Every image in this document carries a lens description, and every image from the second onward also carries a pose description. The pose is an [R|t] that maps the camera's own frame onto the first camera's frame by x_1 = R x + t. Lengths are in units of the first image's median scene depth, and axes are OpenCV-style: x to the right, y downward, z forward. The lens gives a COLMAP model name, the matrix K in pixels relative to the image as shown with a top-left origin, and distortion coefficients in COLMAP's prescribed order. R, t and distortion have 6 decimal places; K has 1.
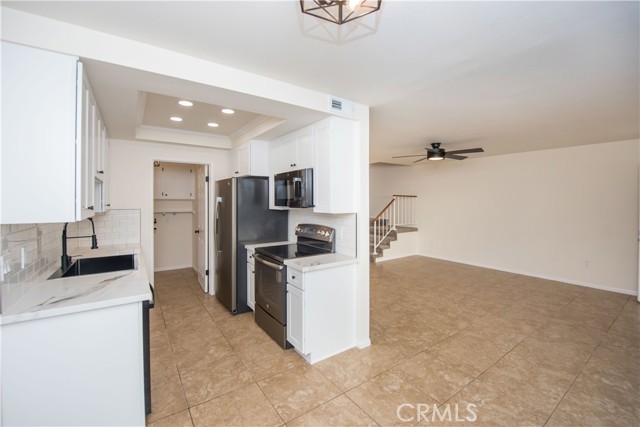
lens RADIAL K [[270.2, 0, 320.8], [0, 270.2, 201.4], [0, 0, 1]] dist [-0.018833, -0.000226]
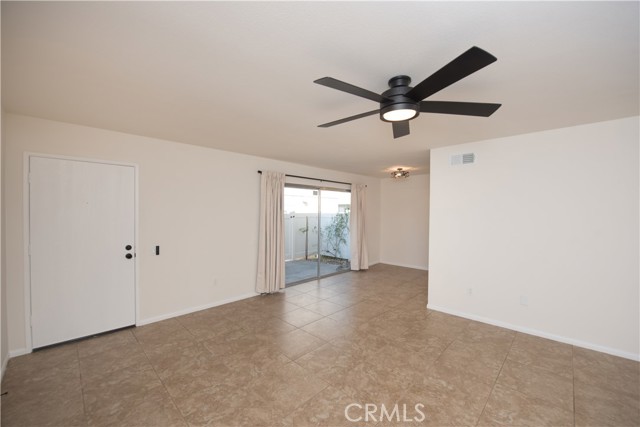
lens RADIAL K [[255.4, 0, 321.5], [0, 255.4, 214.6], [0, 0, 1]] dist [-0.020334, -0.000438]
pose [[-0.982634, -0.006683, -0.185433, 0.791530], [-0.009177, 0.999879, 0.012599, -0.001451], [0.185326, 0.014082, -0.982576, 1.746421]]
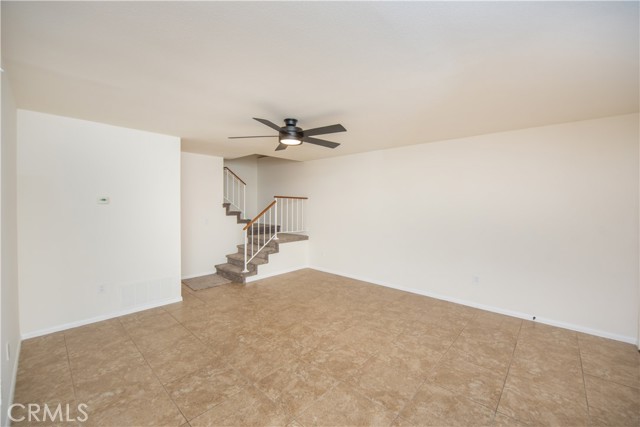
lens RADIAL K [[259.3, 0, 321.5], [0, 259.3, 207.0], [0, 0, 1]] dist [-0.022248, -0.000191]
pose [[0.975803, 0.001165, 0.218649, 0.452971], [-0.002984, 0.999964, 0.007992, 0.005544], [-0.218631, -0.008451, 0.975771, 0.416562]]
